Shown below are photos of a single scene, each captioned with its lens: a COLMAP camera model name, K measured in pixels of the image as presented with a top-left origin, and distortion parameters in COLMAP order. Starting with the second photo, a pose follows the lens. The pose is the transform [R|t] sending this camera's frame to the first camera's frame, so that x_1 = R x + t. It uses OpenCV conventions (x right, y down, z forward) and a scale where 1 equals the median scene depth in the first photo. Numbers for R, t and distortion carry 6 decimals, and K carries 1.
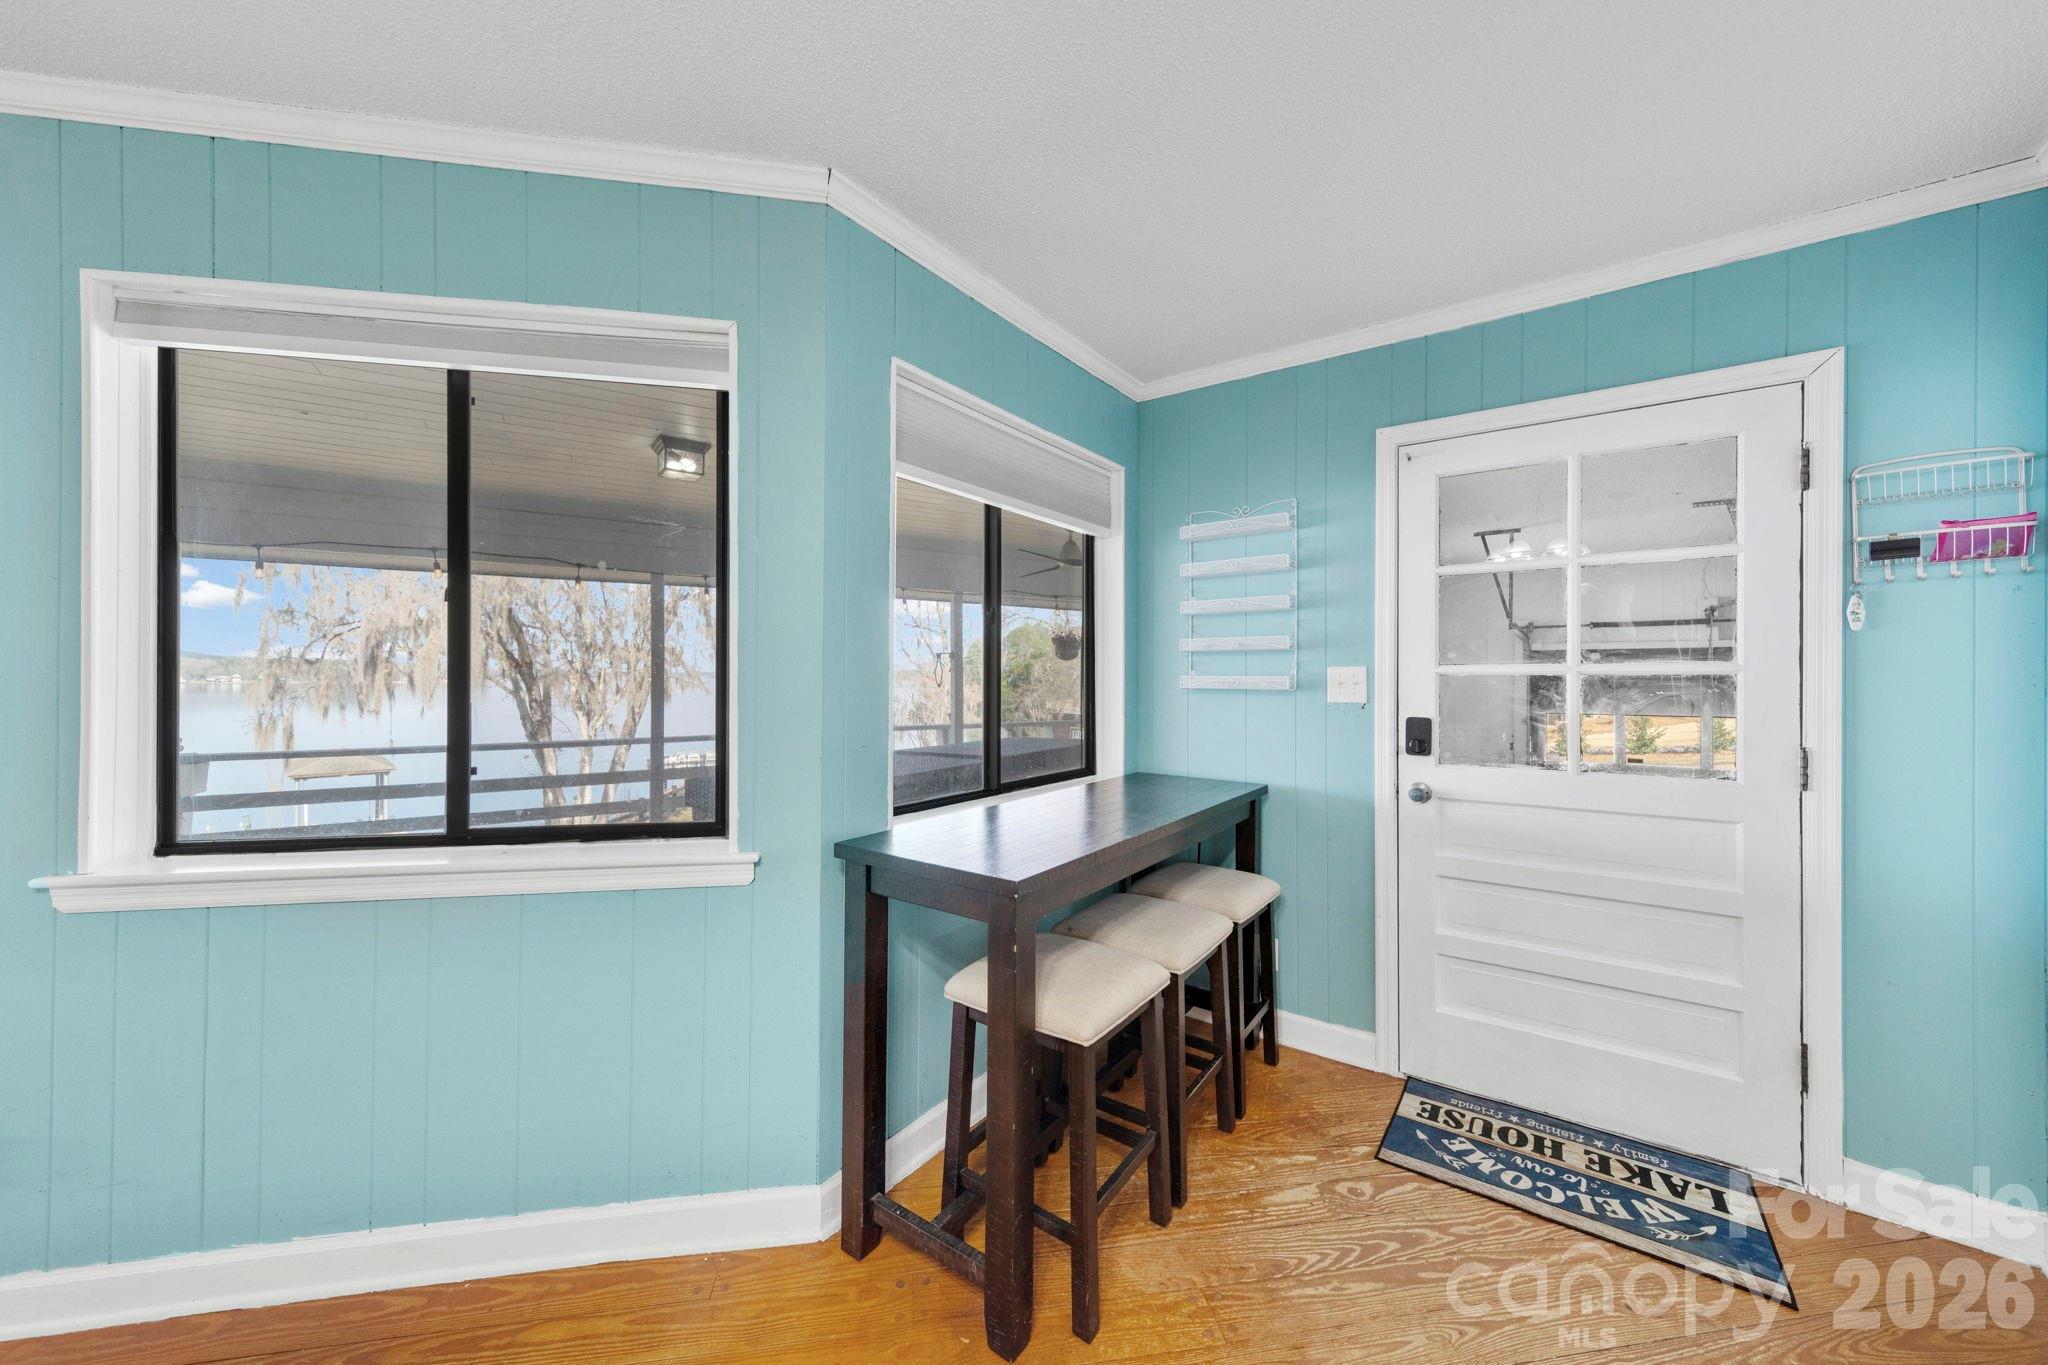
lens RADIAL K [[735.6, 0, 1031.4], [0, 735.6, 670.6], [0, 0, 1]] dist [0.008193, 0.000040]
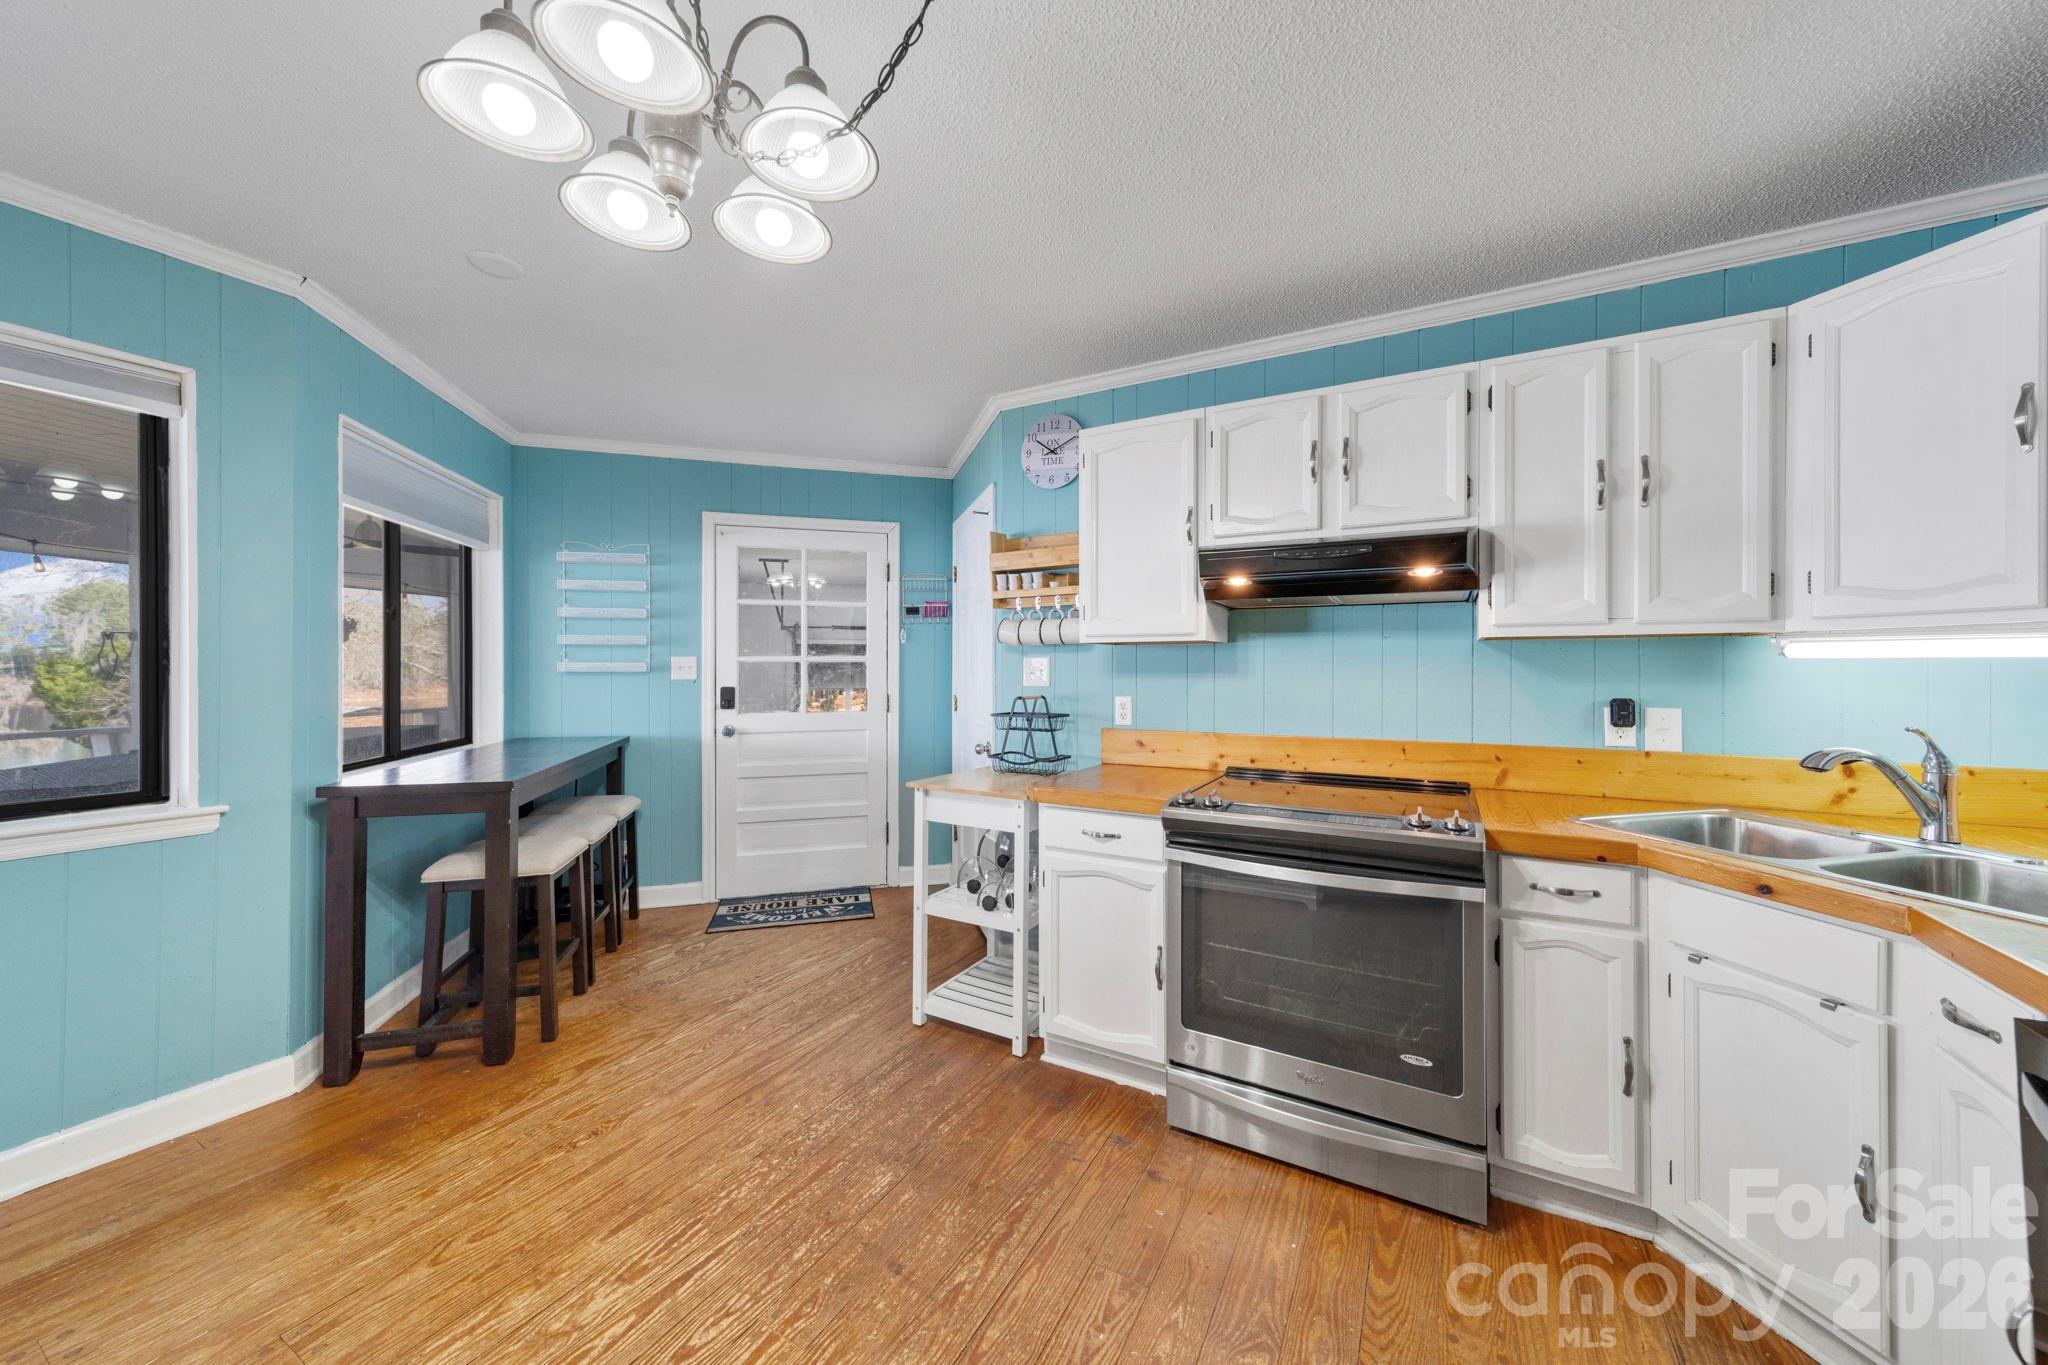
lens RADIAL K [[735.6, 0, 1031.4], [0, 735.6, 670.6], [0, 0, 1]] dist [0.008193, 0.000040]
pose [[0.626913, -0.008160, 0.779047, -0.381228], [-0.005656, 0.999871, 0.015024, -0.003674], [-0.779069, -0.013825, 0.626786, -0.648454]]
